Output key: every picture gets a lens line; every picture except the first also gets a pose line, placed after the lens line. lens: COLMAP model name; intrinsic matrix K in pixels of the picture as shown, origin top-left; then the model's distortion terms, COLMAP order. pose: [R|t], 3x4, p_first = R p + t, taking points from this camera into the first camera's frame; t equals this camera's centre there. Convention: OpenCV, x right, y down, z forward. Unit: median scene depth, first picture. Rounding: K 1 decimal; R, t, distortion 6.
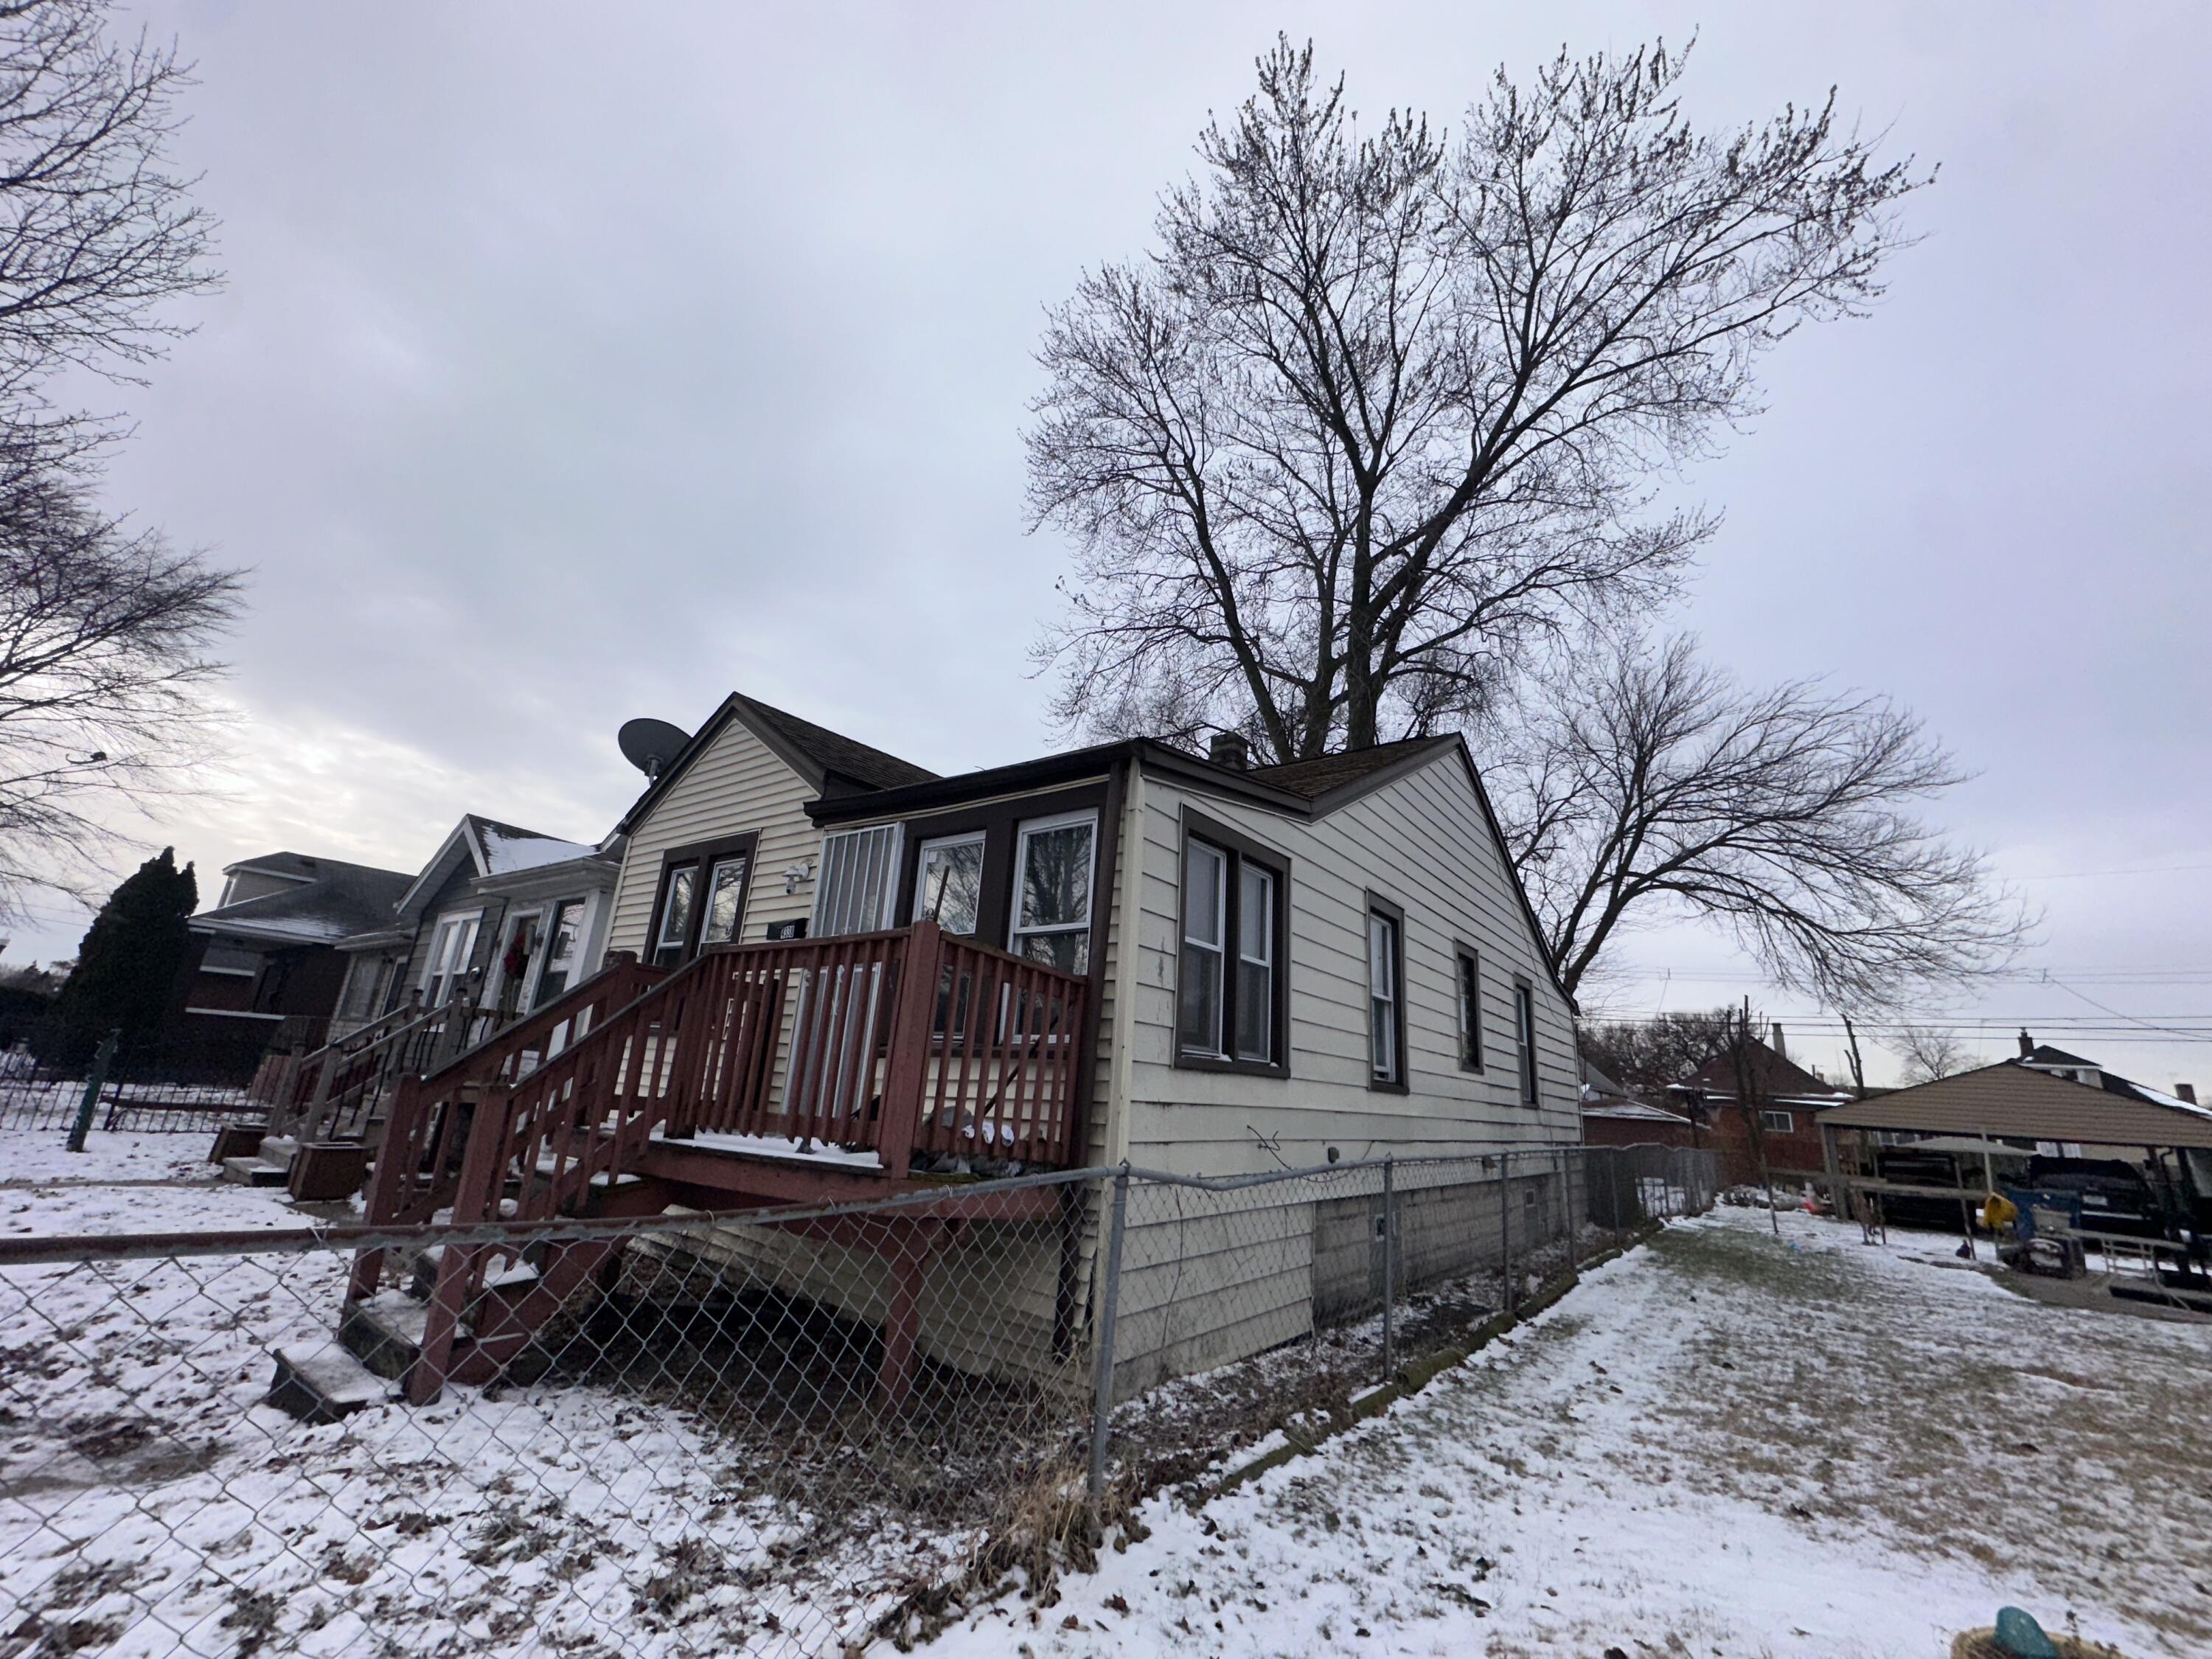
lens RADIAL K [[879.7, 0, 1106.0], [0, 879.7, 829.5], [0, 0, 1]] dist [-0.001870, 0.000327]
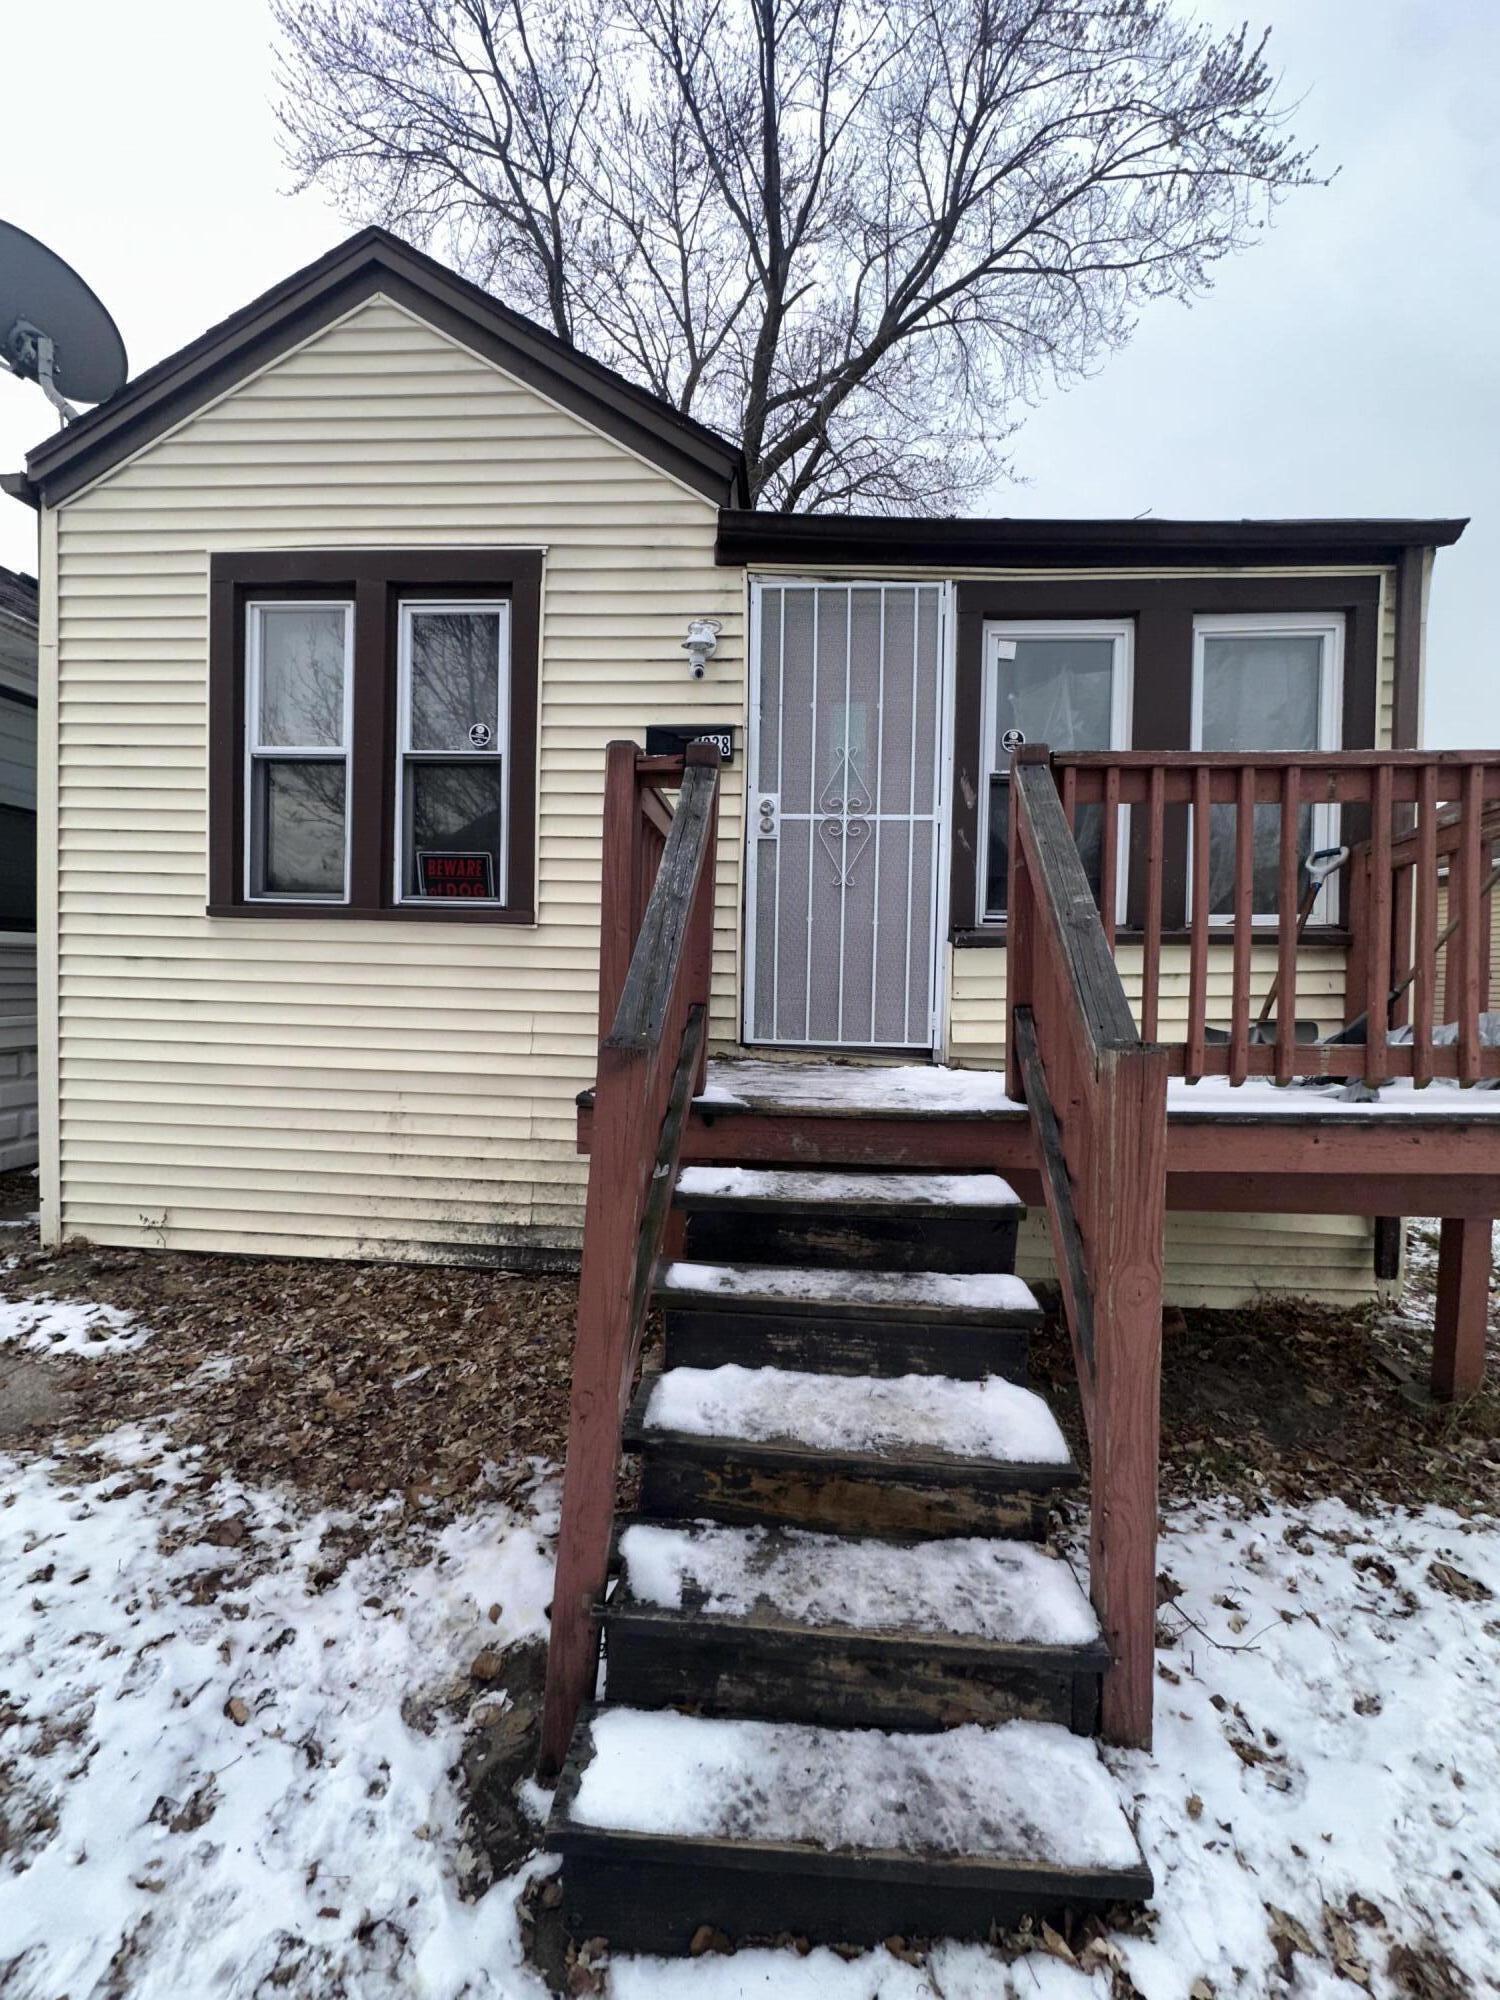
lens RADIAL K [[795.4, 0, 750.0], [0, 795.4, 1000.0], [0, 0, 1]] dist [-0.001870, 0.000327]
pose [[0.836506, -0.064209, 0.544183, -0.907370], [-0.121599, 0.946597, 0.298609, 0.162854], [-0.534296, -0.315961, 0.784026, 0.721832]]
